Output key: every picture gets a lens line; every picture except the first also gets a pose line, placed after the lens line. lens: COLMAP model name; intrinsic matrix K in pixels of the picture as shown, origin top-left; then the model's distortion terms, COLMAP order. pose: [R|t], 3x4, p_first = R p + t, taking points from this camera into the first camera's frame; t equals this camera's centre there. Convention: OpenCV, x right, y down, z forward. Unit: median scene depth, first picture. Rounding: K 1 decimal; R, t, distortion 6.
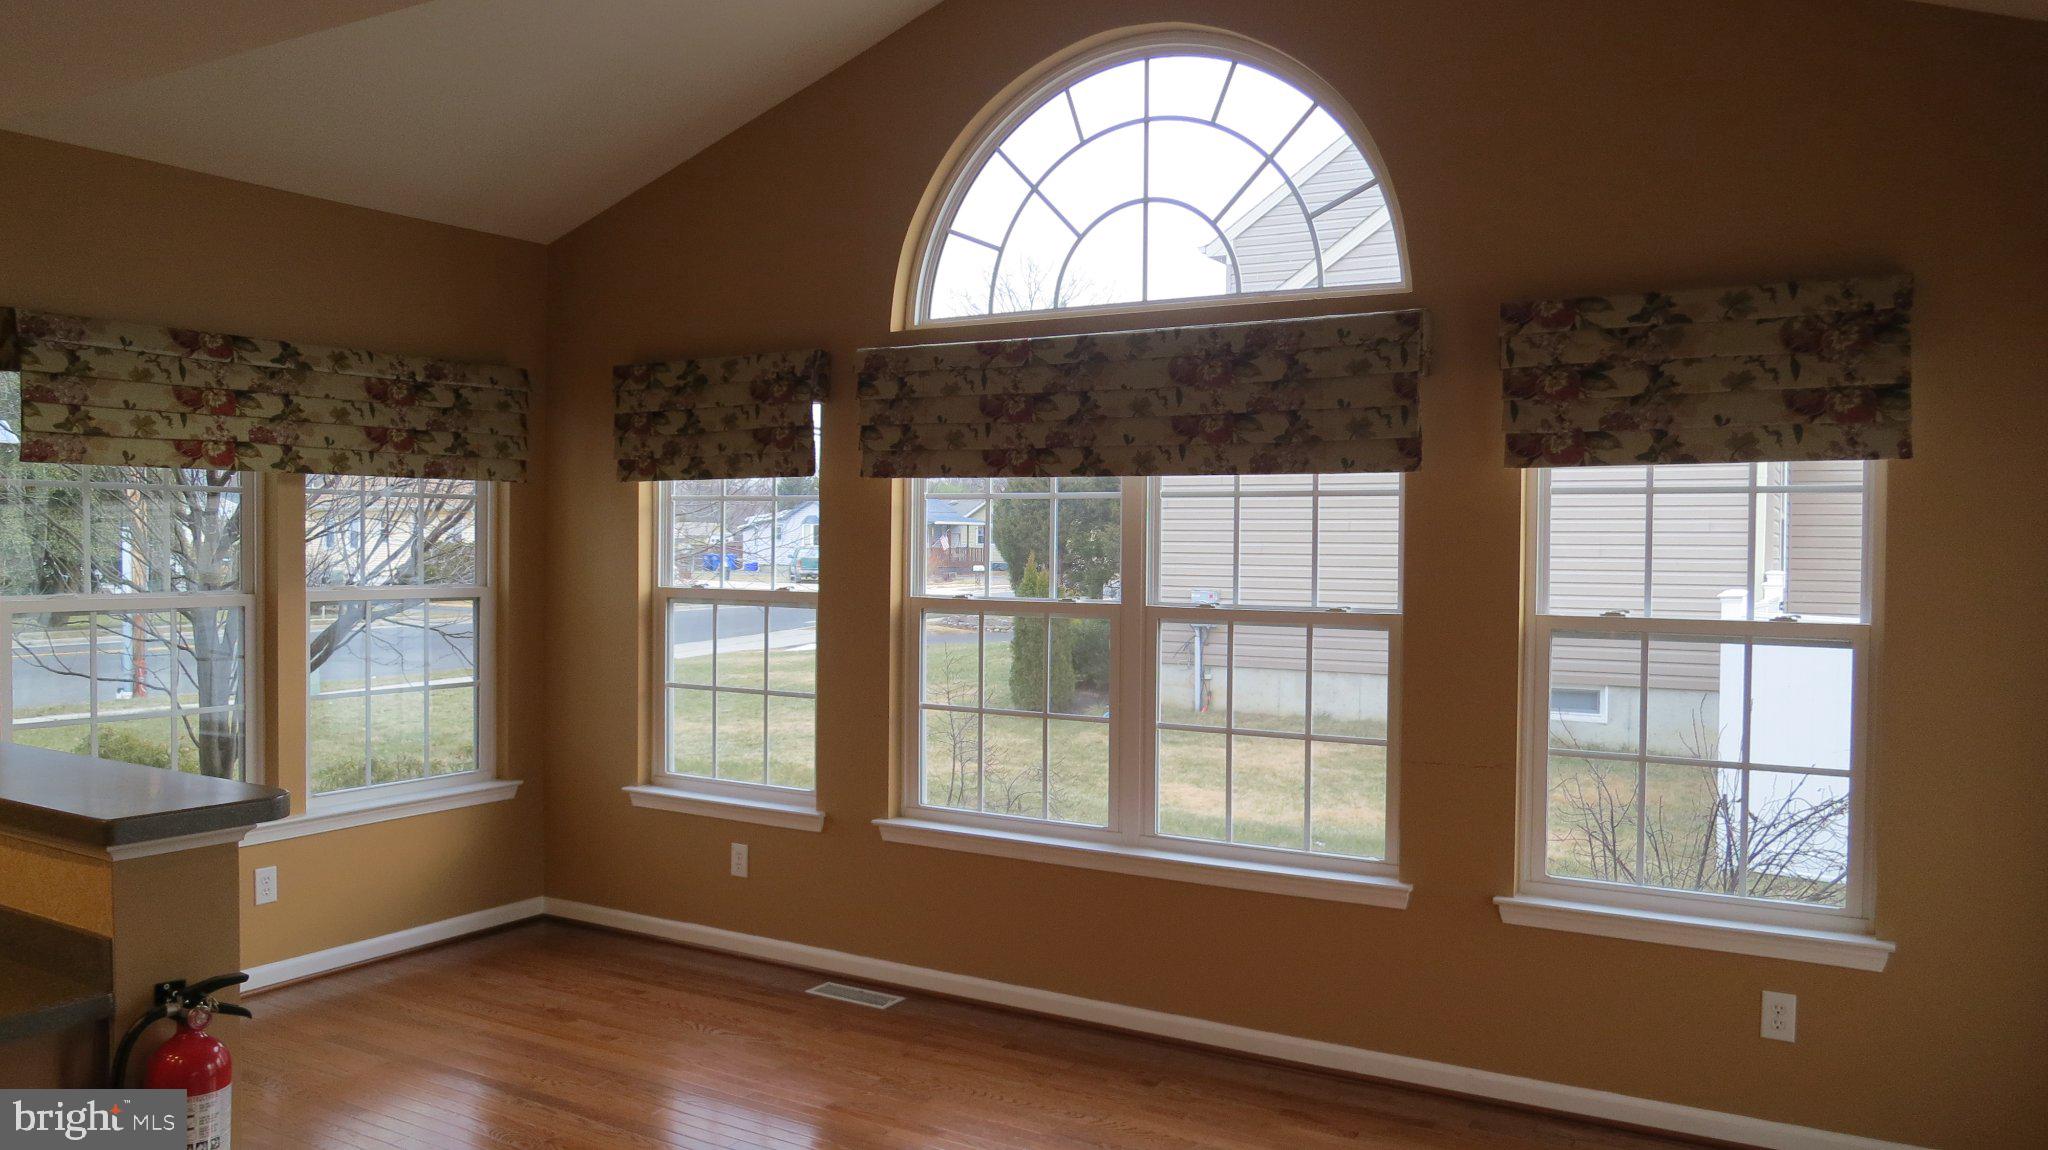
lens RADIAL K [[1496.1, 0, 1024.0], [0, 1496.1, 575.0], [0, 0, 1]] dist [-0.032143, -0.001559]
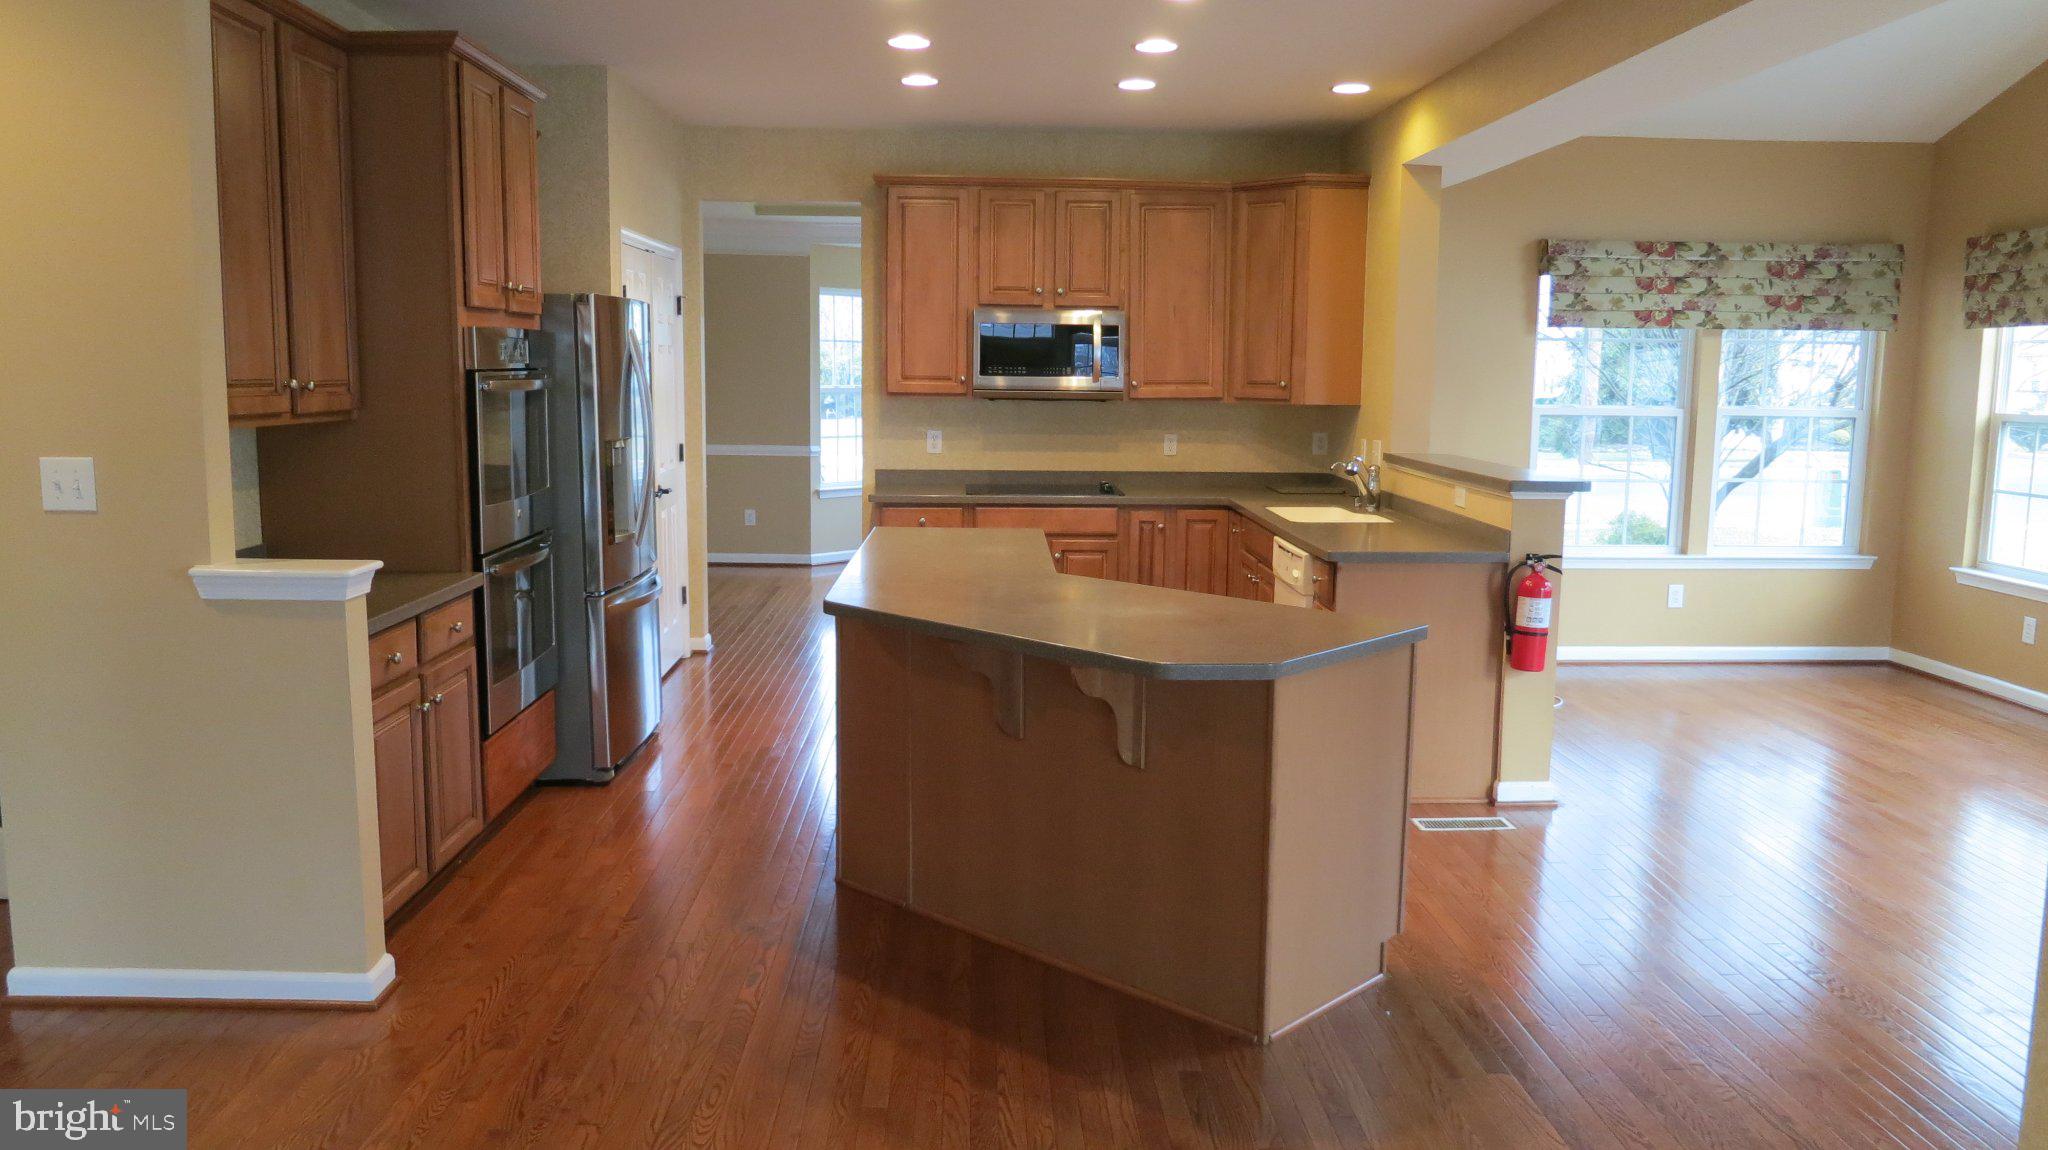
lens RADIAL K [[1490.0, 0, 1024.0], [0, 1490.0, 575.0], [0, 0, 1]] dist [-0.027462, 0.000580]
pose [[0.538538, 0.110310, -0.835350, 0.434560], [-0.023536, 0.992976, 0.115951, 0.022811], [0.842273, -0.042783, 0.537351, -0.431547]]
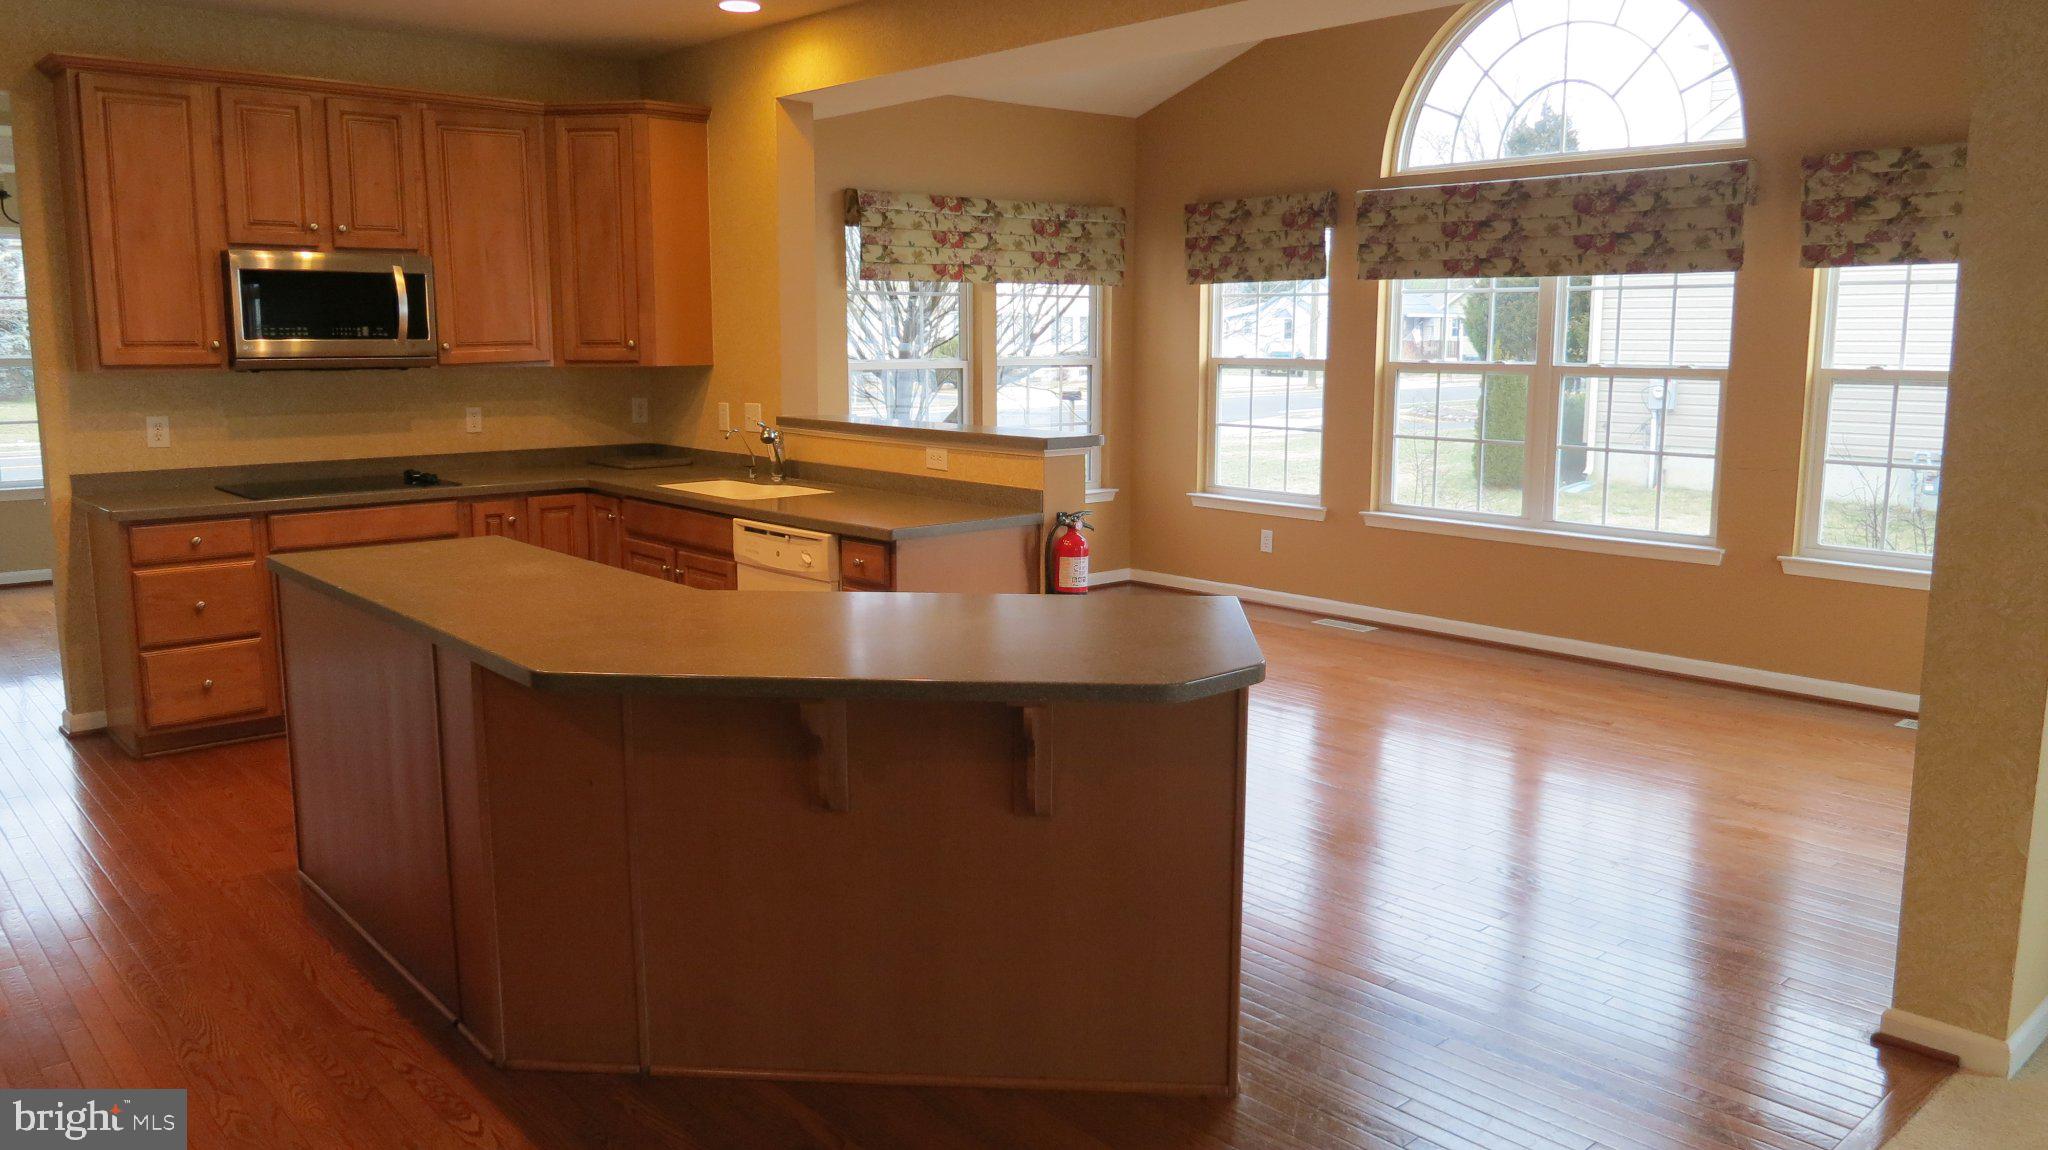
lens RADIAL K [[1496.1, 0, 1024.0], [0, 1496.1, 575.0], [0, 0, 1]] dist [-0.032143, -0.001559]
pose [[0.952909, 0.039112, -0.300725, 0.032444], [0.002205, 0.990728, 0.135842, 0.023809], [0.303250, -0.130108, 0.943987, -0.549130]]
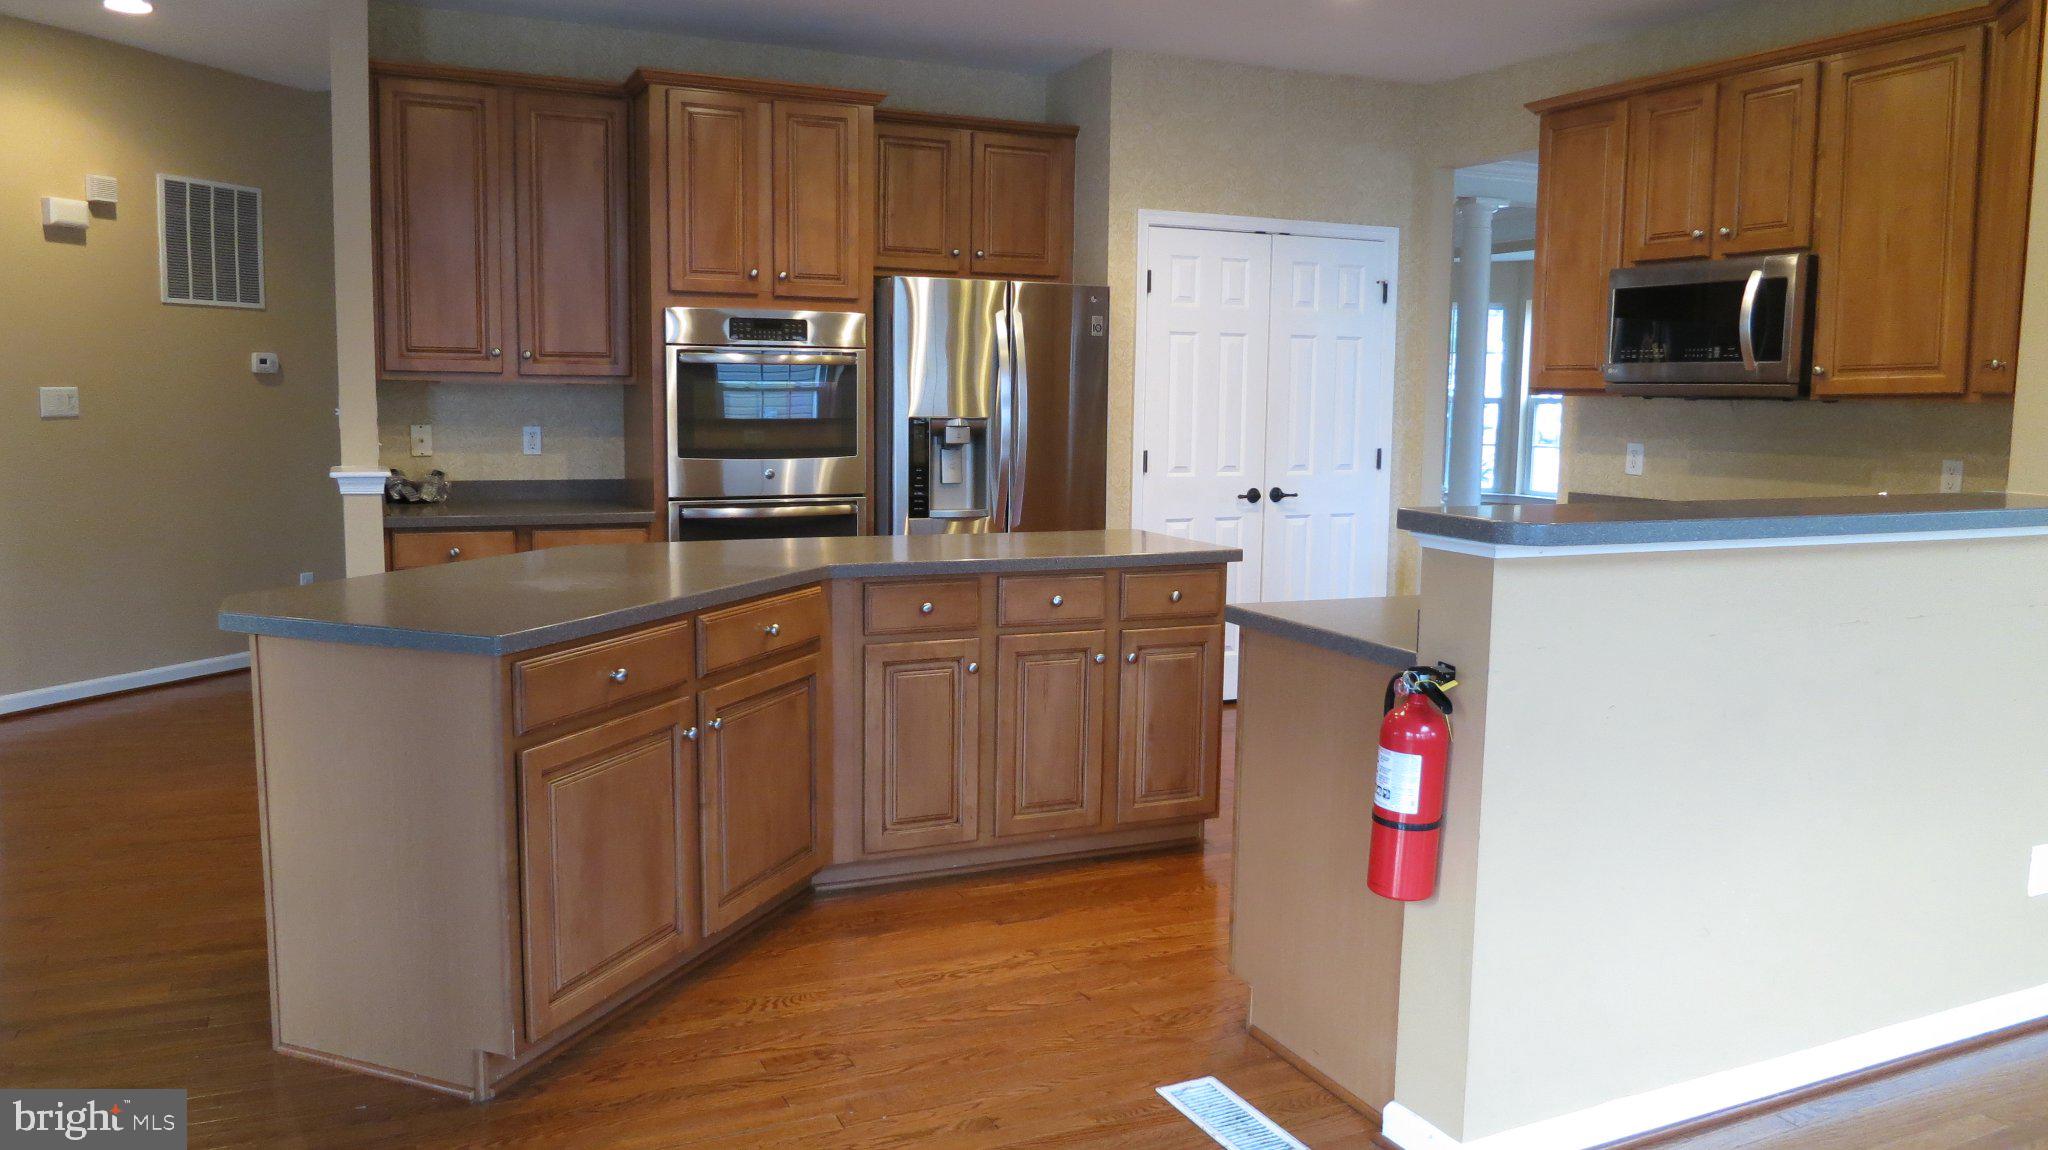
lens RADIAL K [[1496.1, 0, 1024.0], [0, 1496.1, 575.0], [0, 0, 1]] dist [-0.032143, -0.001559]
pose [[-0.572769, 0.080710, -0.815734, 0.249218], [-0.034352, 0.991903, 0.122260, 0.033029], [0.818997, 0.098049, -0.565359, 0.620481]]
